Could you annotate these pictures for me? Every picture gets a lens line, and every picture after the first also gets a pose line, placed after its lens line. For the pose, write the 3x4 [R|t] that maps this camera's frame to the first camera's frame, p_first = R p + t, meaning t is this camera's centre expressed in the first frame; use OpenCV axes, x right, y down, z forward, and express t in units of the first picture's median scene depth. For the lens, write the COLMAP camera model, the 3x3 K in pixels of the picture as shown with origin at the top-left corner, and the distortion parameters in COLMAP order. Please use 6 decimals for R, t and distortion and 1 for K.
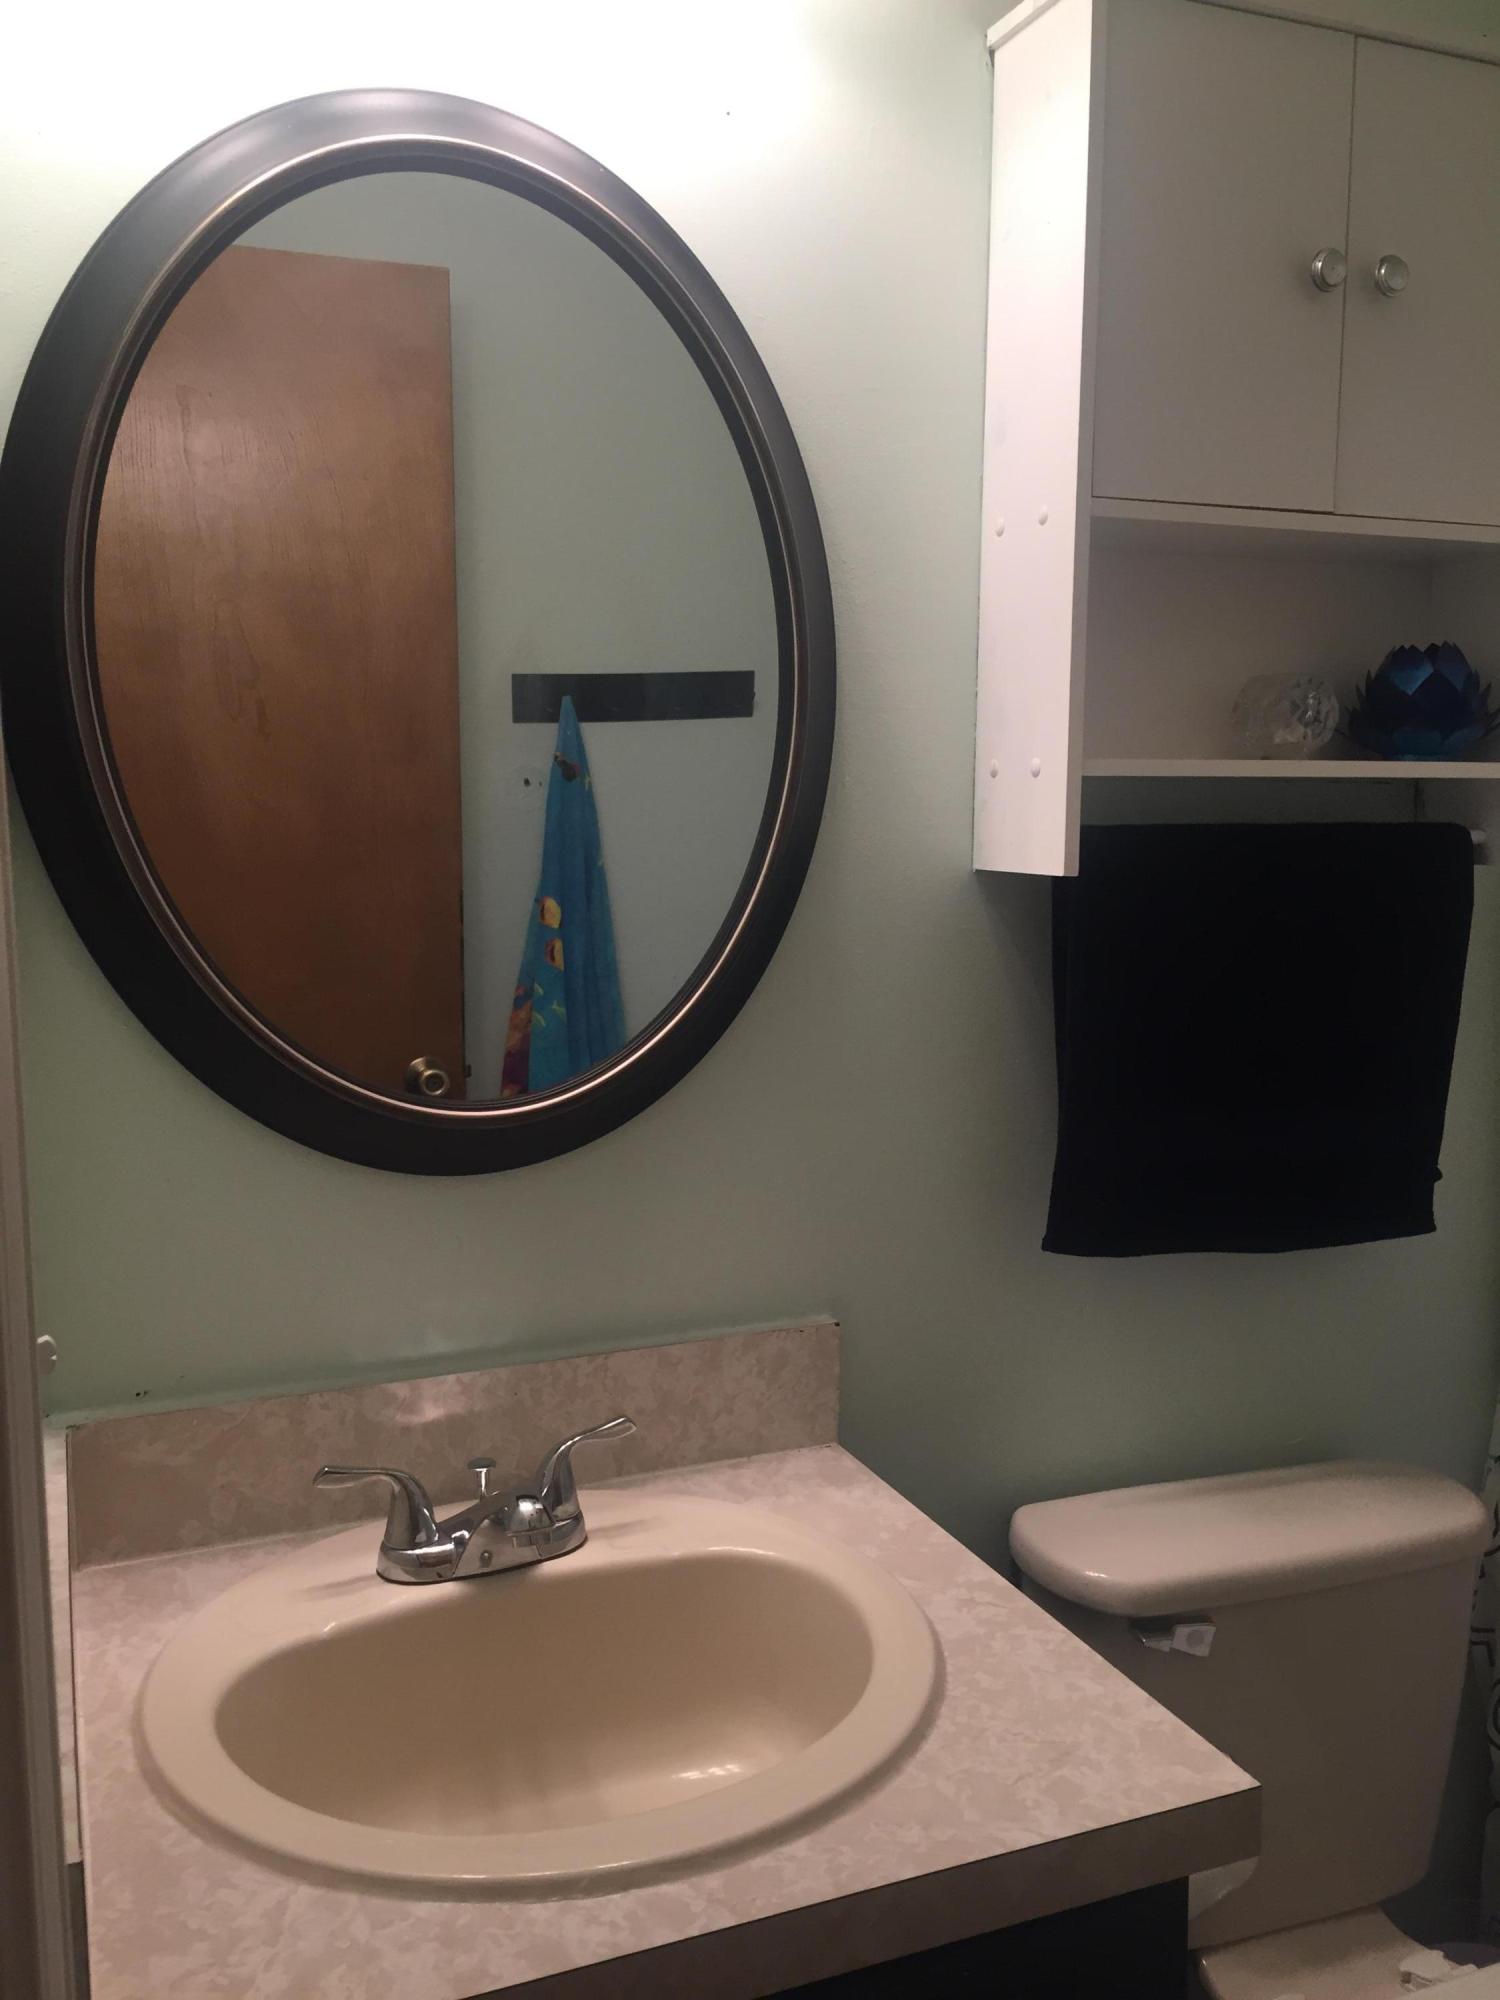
lens RADIAL K [[1702.2, 0, 759.9], [0, 1702.2, 1010.8], [0, 0, 1]] dist [0.077112, -0.091358]
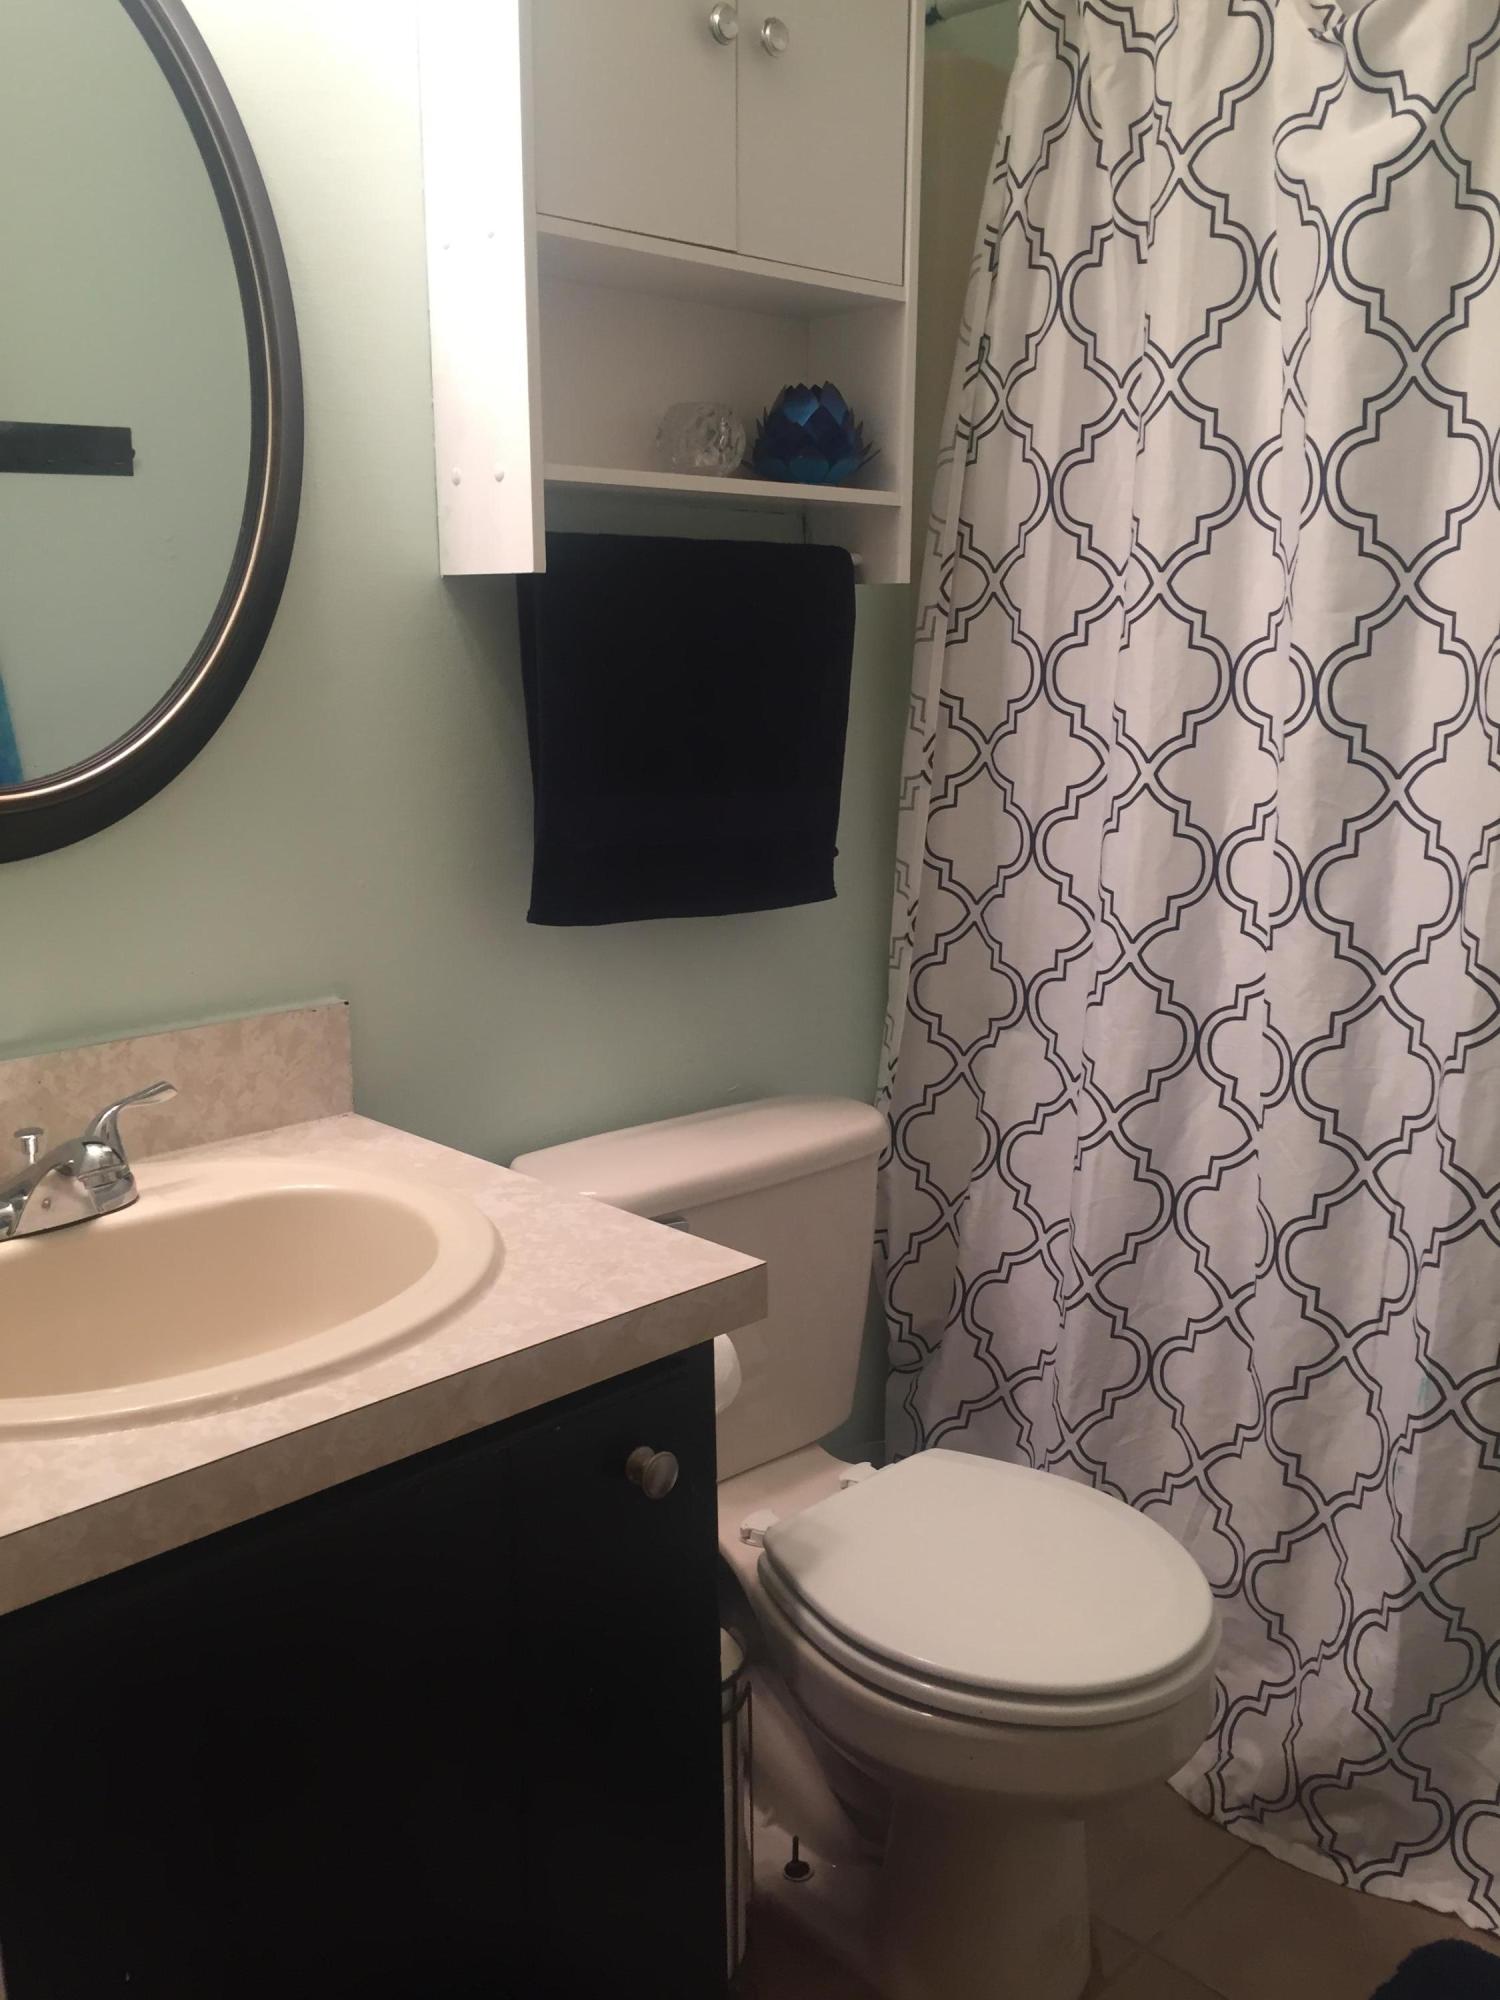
lens RADIAL K [[1702.2, 0, 759.9], [0, 1702.2, 1010.8], [0, 0, 1]] dist [0.077112, -0.091358]
pose [[0.930169, -0.083431, 0.357526, -0.102742], [0.048517, 0.993230, 0.105549, 0.090283], [-0.363911, -0.080832, 0.927920, -0.105862]]
